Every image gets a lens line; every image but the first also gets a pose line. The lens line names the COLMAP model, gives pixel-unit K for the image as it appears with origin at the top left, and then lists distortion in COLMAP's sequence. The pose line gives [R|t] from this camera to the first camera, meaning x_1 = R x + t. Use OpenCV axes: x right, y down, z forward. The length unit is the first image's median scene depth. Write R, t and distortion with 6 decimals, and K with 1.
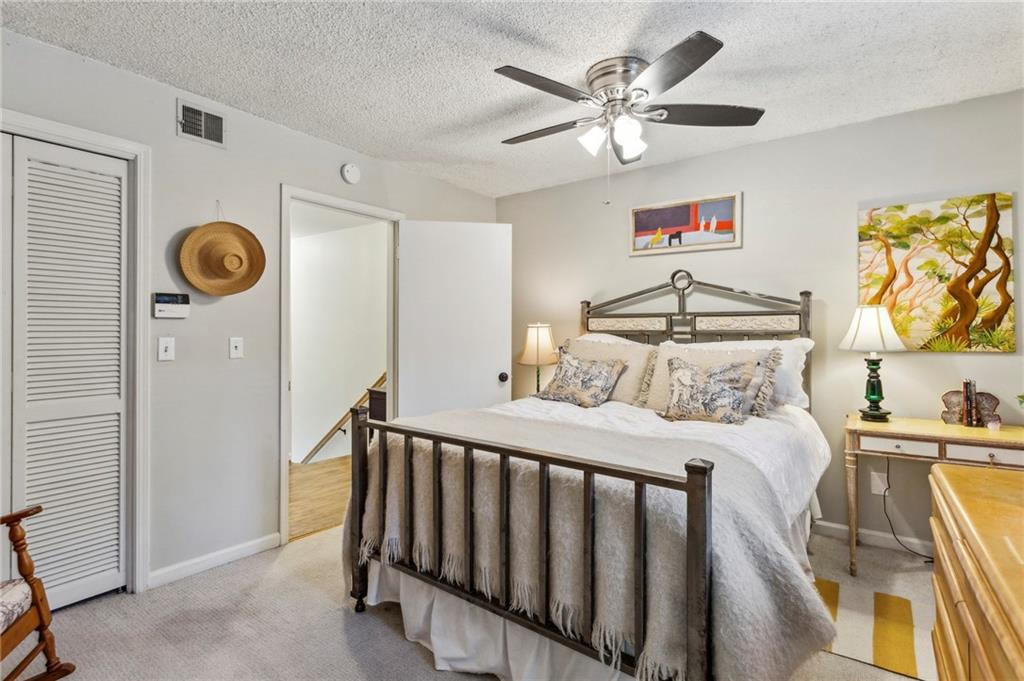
lens RADIAL K [[506.1, 0, 515.7], [0, 506.1, 332.4], [0, 0, 1]] dist [0.005028, 0.001122]
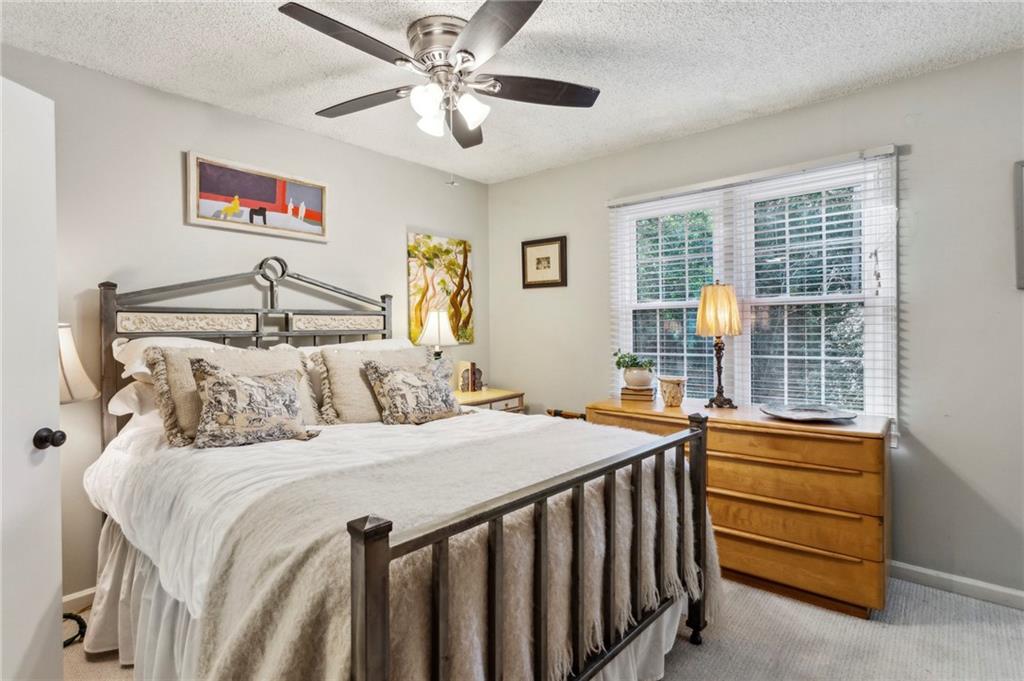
lens RADIAL K [[506.1, 0, 516.3], [0, 506.1, 335.1], [0, 0, 1]] dist [0.005028, 0.001122]
pose [[0.094368, -0.015465, 0.995417, -0.540059], [0.013454, 0.999808, 0.014258, -0.004278], [-0.995446, 0.012046, 0.094558, 0.641559]]
